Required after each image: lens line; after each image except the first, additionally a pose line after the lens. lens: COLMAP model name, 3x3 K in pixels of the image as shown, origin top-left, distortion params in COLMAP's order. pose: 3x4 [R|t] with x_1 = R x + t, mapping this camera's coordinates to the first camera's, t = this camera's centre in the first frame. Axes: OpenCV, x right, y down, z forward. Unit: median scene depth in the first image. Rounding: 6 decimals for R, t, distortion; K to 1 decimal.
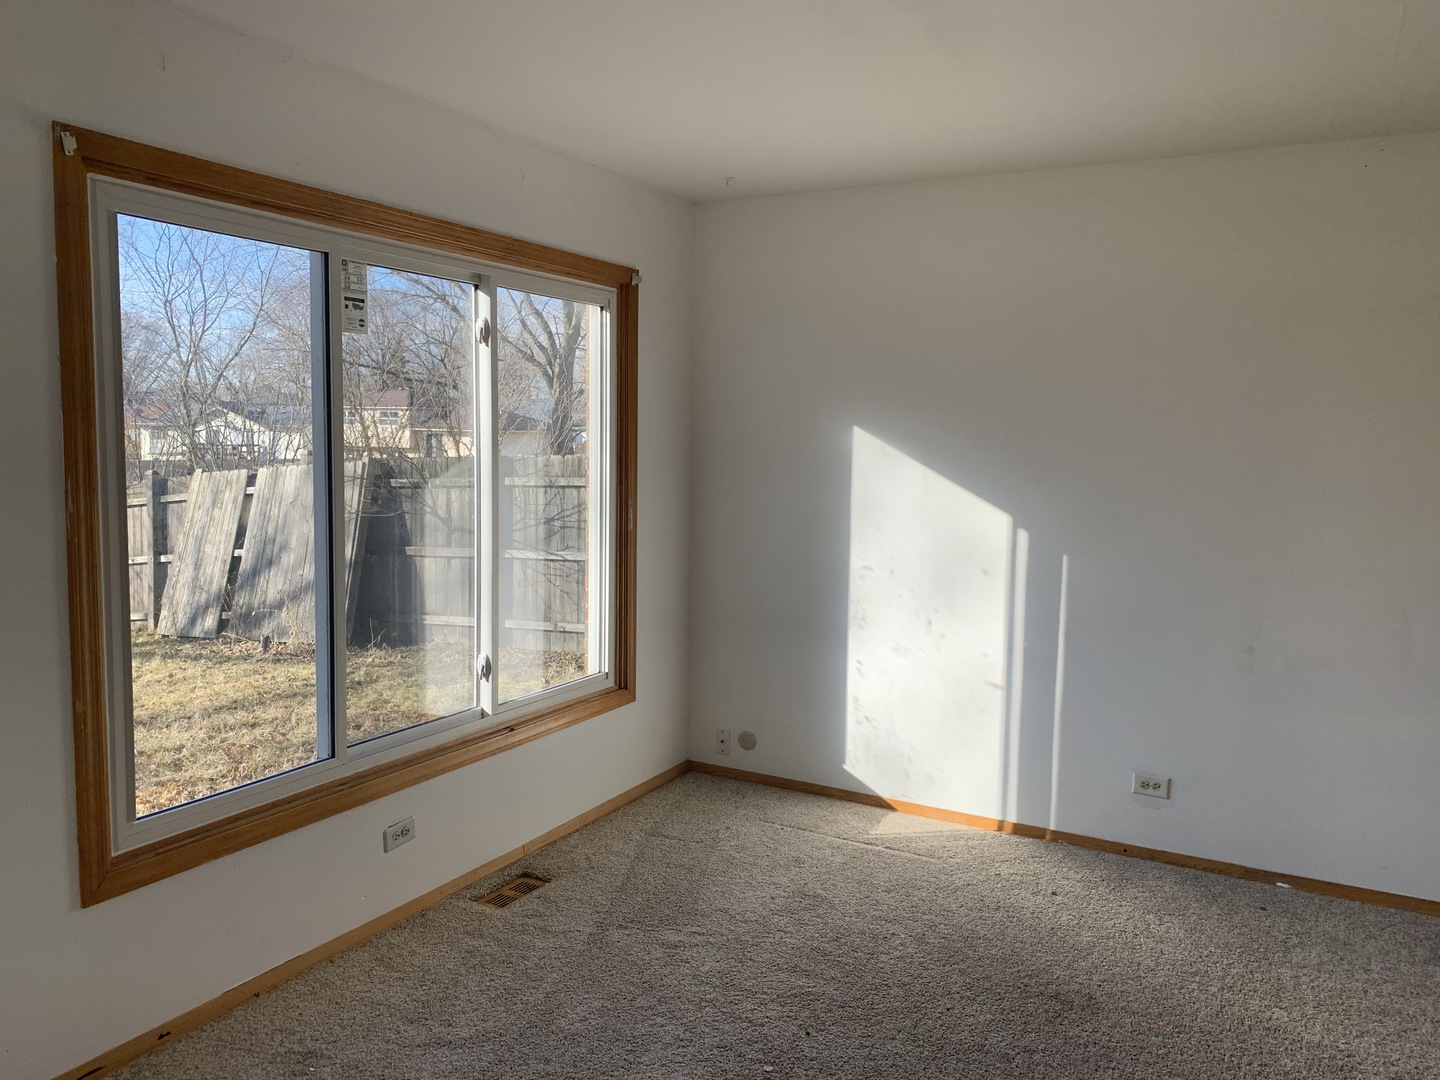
lens RADIAL K [[1083.2, 0, 720.0], [0, 1083.2, 540.0], [0, 0, 1]] dist [0.002975, -0.002762]
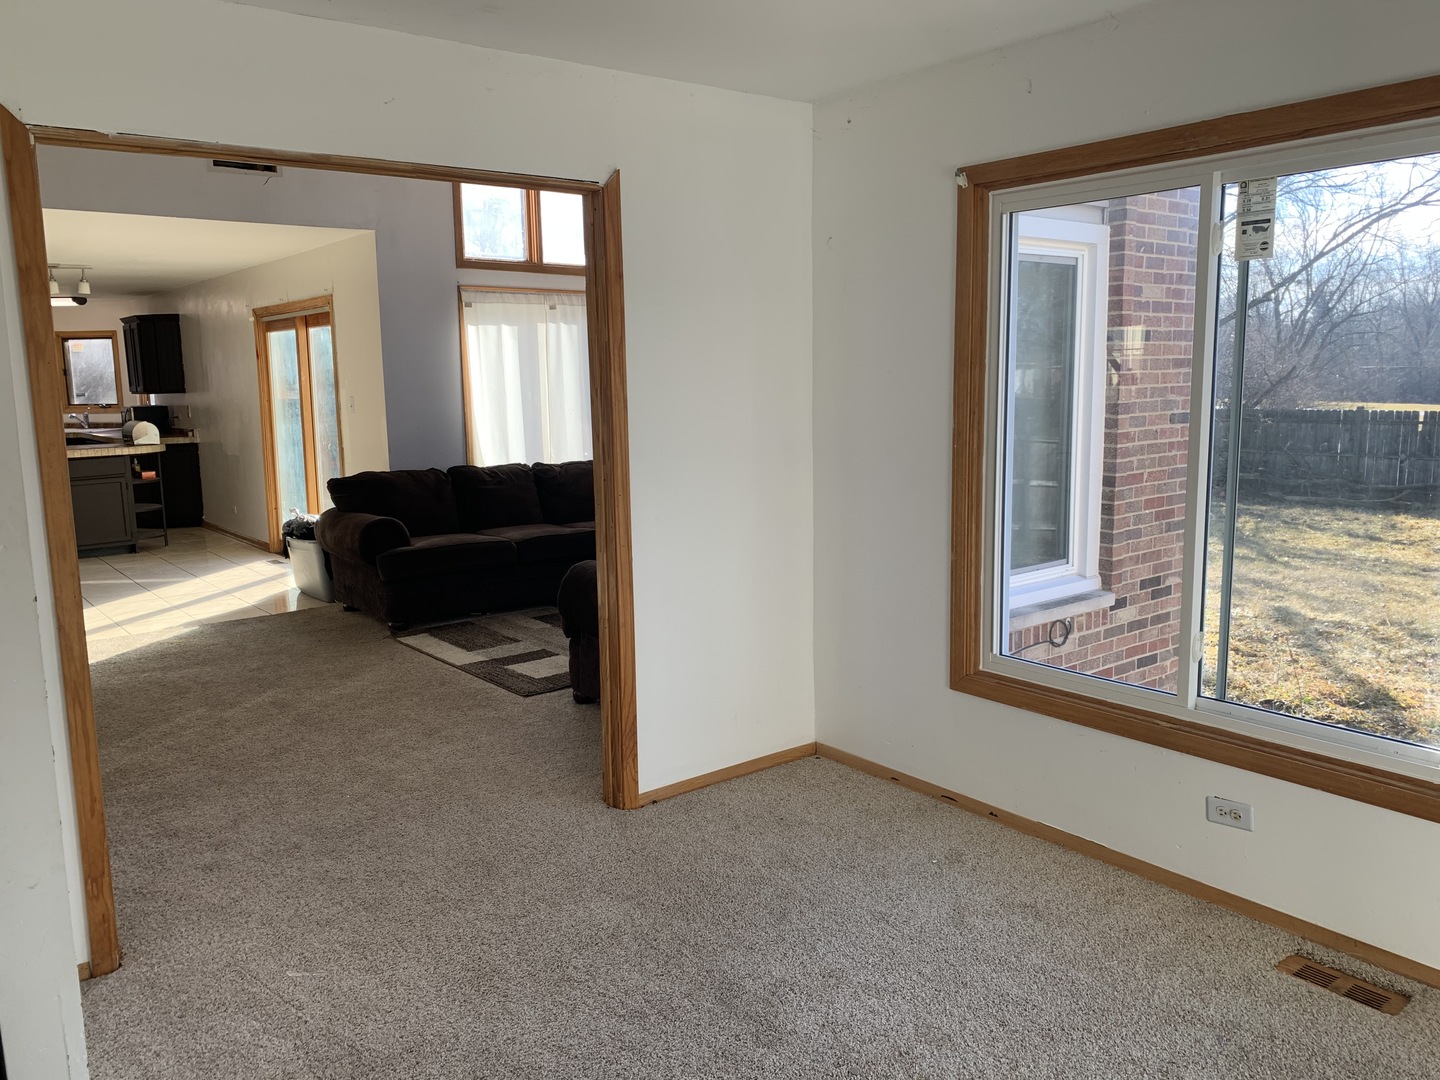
lens RADIAL K [[1083.2, 0, 720.0], [0, 1083.2, 540.0], [0, 0, 1]] dist [0.002975, -0.002762]
pose [[-0.375064, 0.127094, -0.918245, 0.707734], [-0.084533, 0.981740, 0.170411, -0.076323], [0.923137, 0.141537, -0.357472, 0.949896]]
